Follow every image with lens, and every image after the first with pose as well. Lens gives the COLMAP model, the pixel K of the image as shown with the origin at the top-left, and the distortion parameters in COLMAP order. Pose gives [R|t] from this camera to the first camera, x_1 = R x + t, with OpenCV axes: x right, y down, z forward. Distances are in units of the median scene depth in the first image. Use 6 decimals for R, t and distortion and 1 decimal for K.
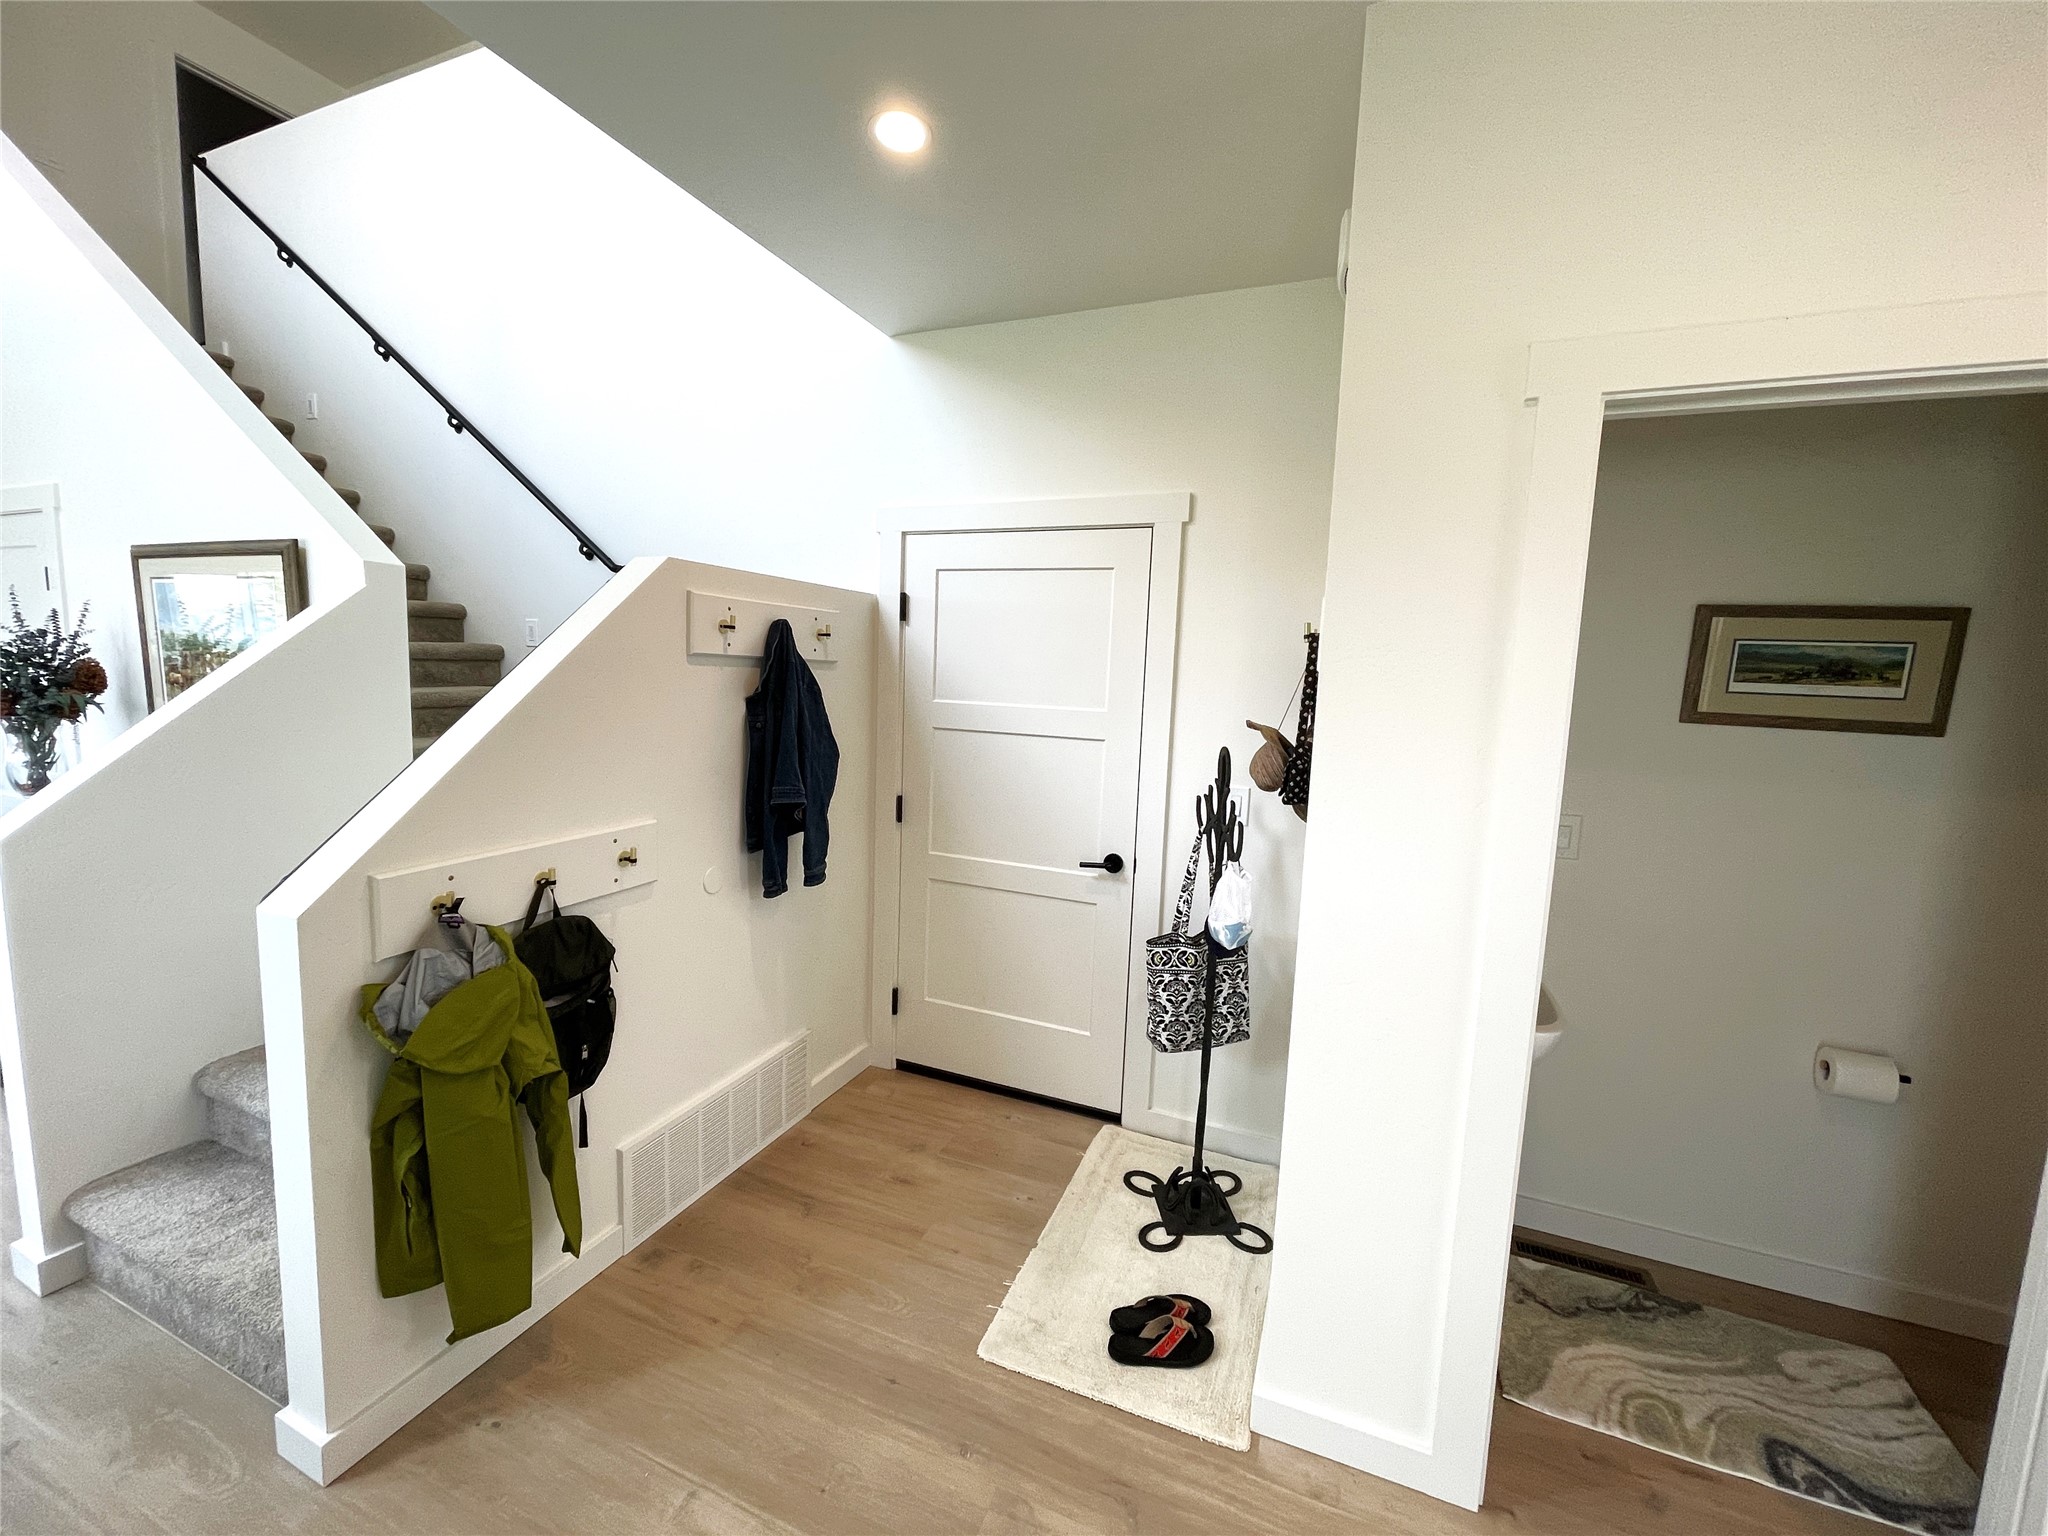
lens RADIAL K [[828.5, 0, 1014.8], [0, 828.5, 756.1], [0, 0, 1]] dist [-0.001544, -0.001385]
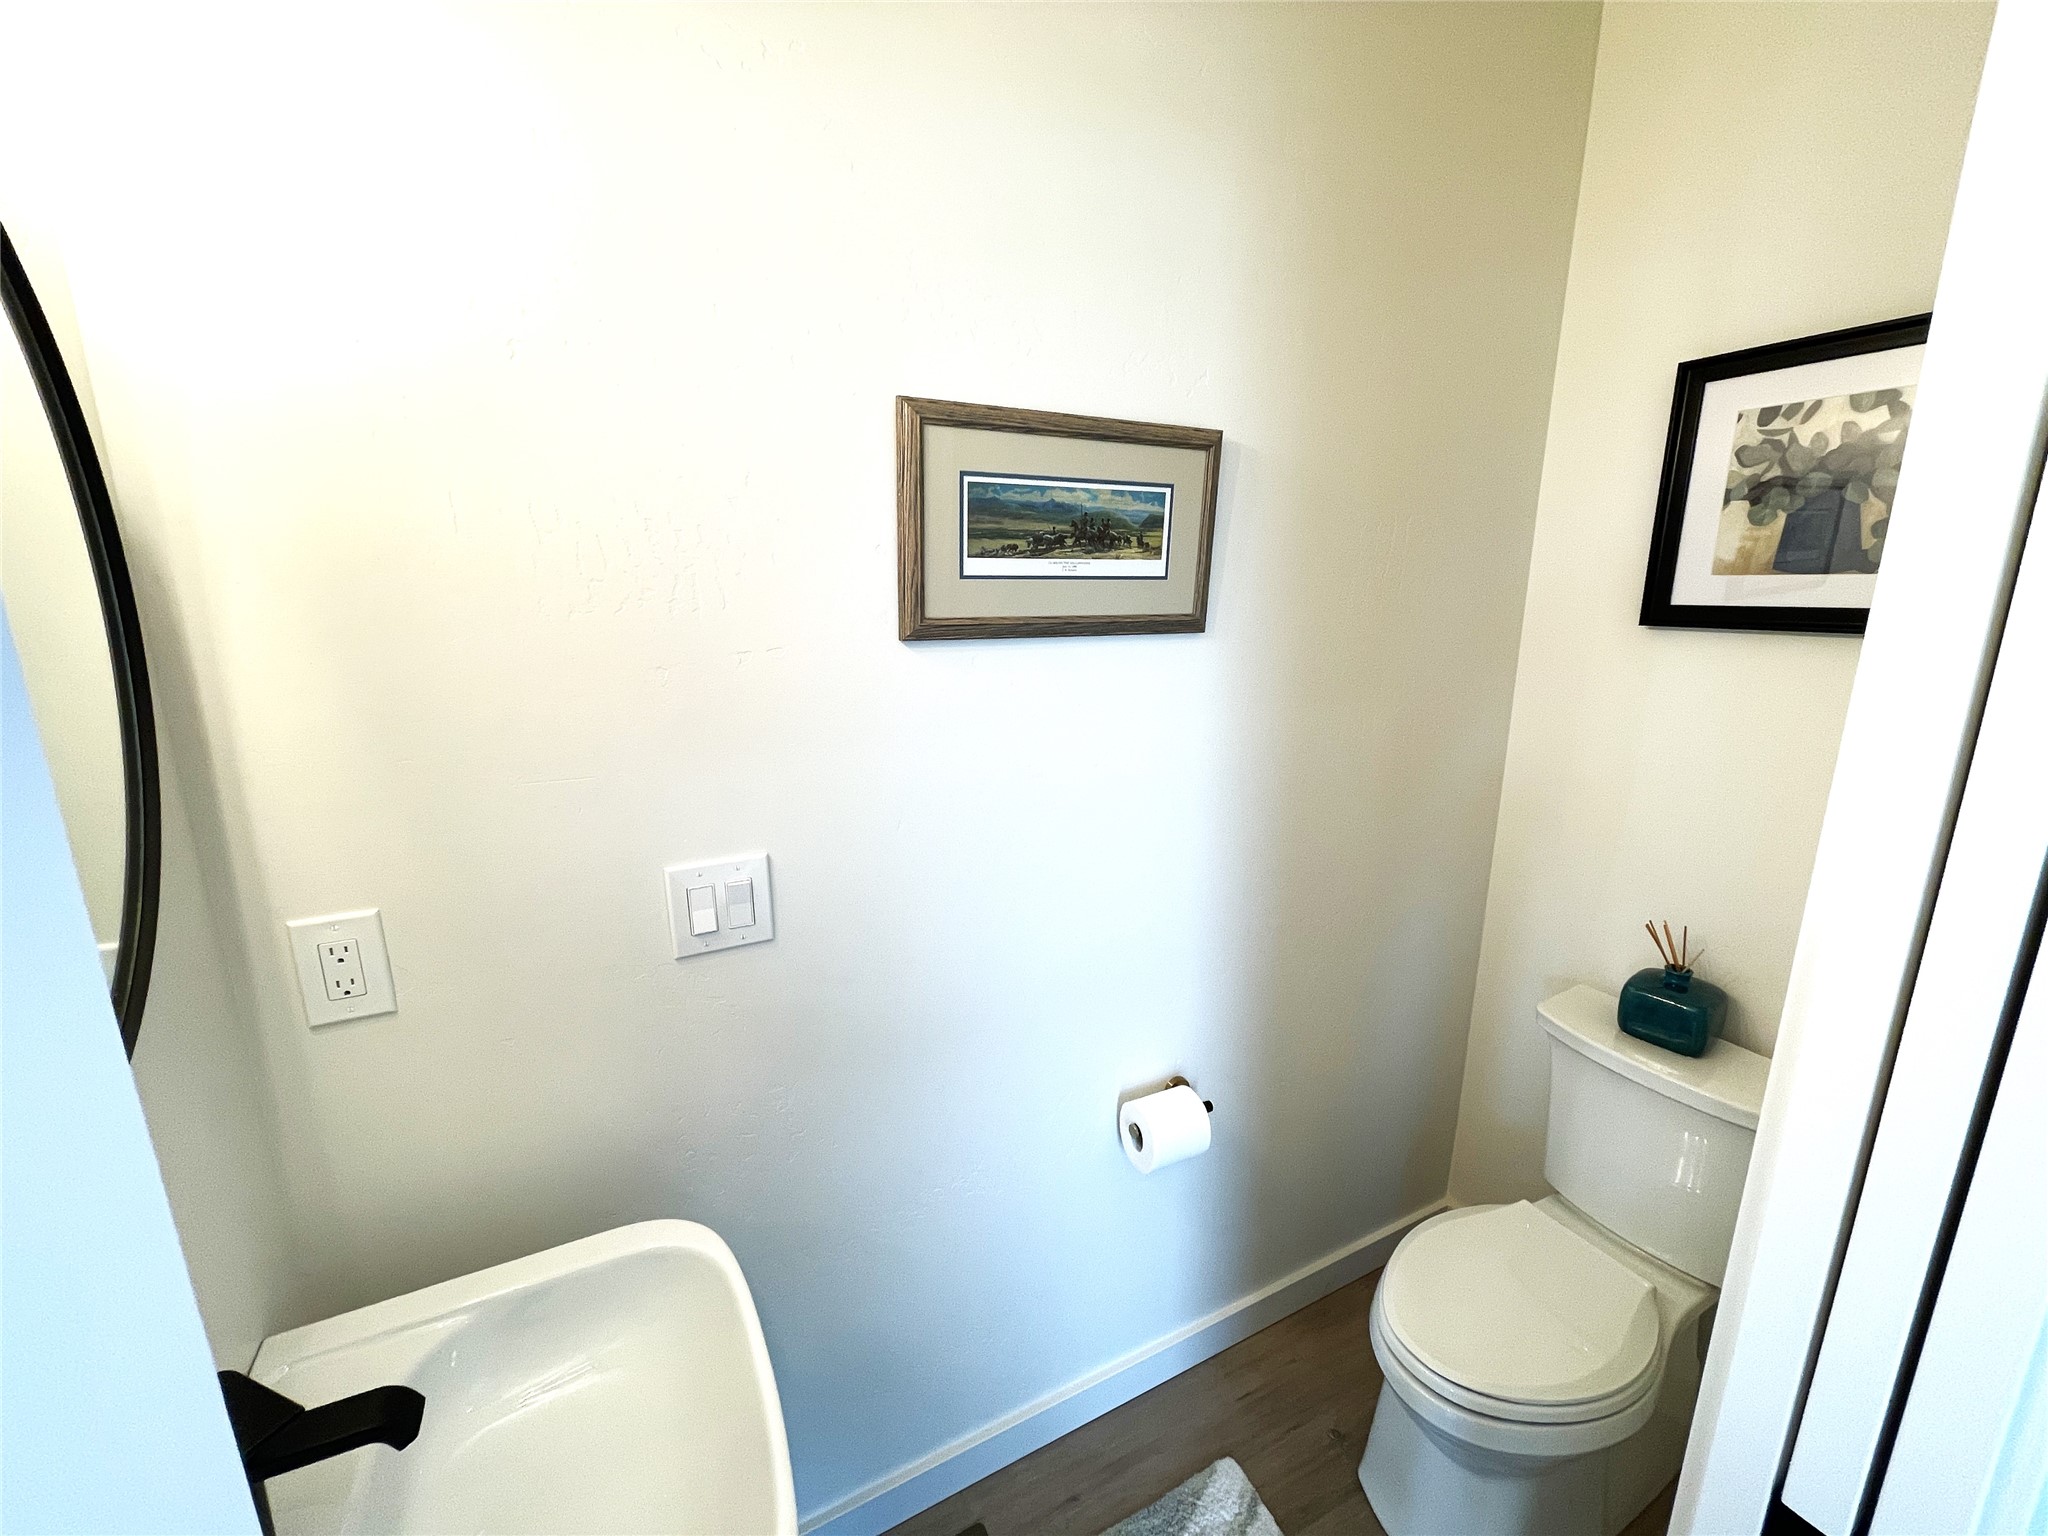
lens RADIAL K [[828.5, 0, 1006.0], [0, 828.5, 779.8], [0, 0, 1]] dist [-0.001544, -0.001385]
pose [[0.637490, -0.206602, 0.742241, 0.479080], [0.116729, 0.978154, 0.172014, -0.039961], [-0.761565, -0.023016, 0.647680, 0.661525]]
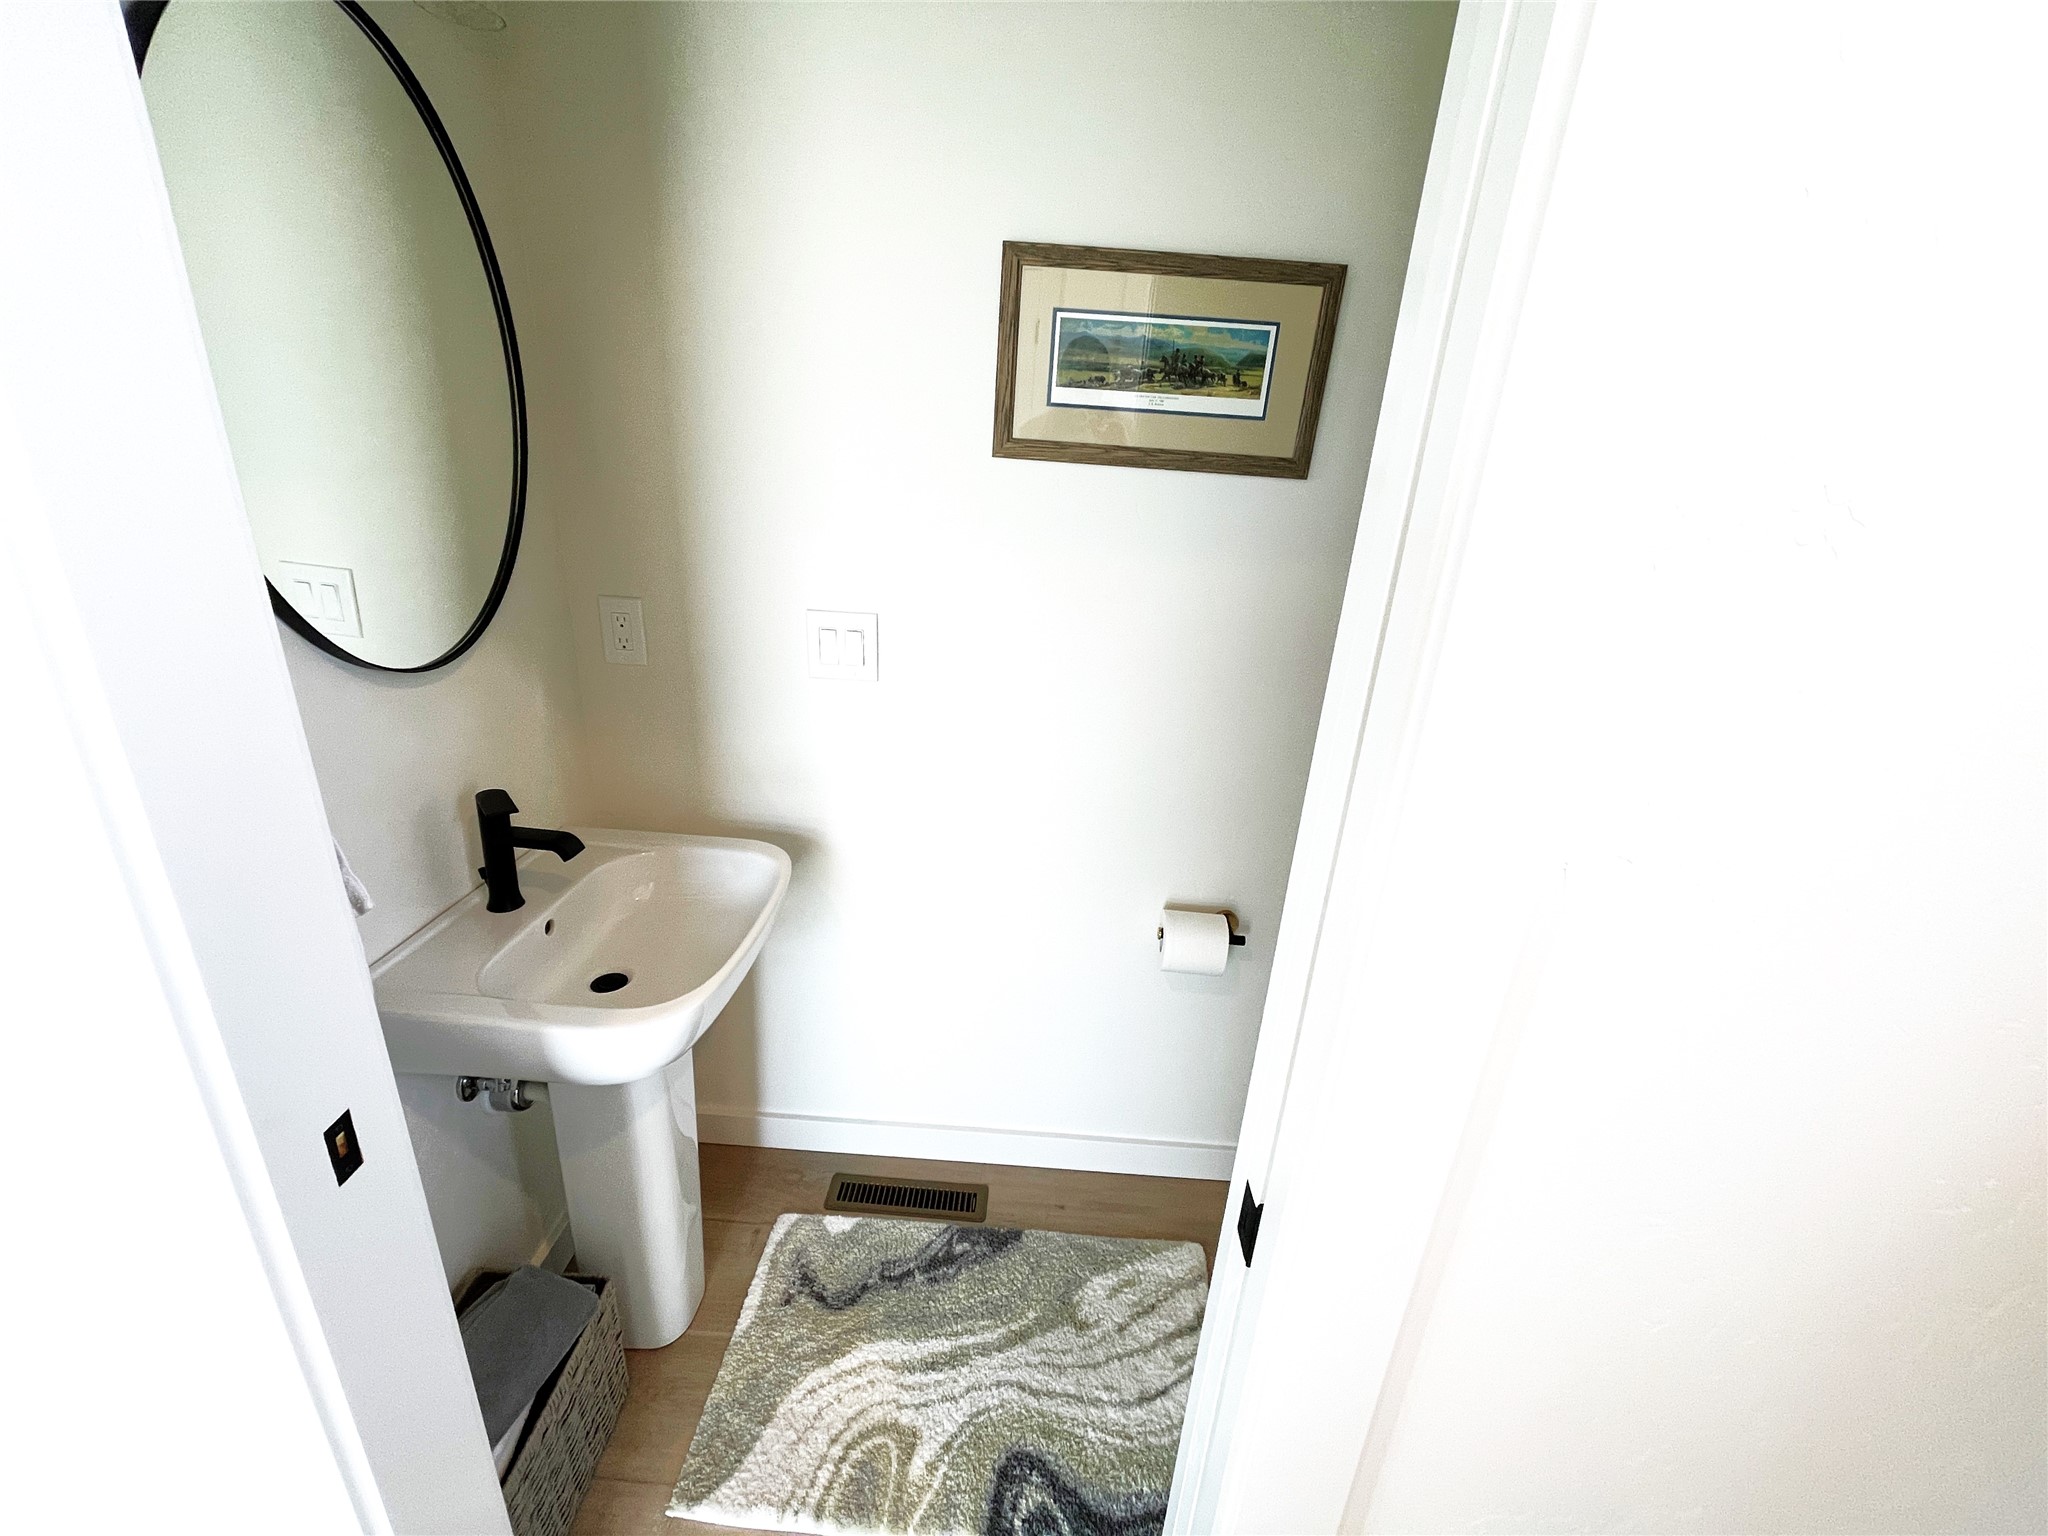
lens RADIAL K [[828.5, 0, 1033.7], [0, 828.5, 764.7], [0, 0, 1]] dist [-0.001544, -0.001385]
pose [[0.930566, -0.100790, 0.351977, 0.633200], [0.009528, 0.967703, 0.251913, 0.029978], [-0.365999, -0.231068, 0.901472, 0.397447]]
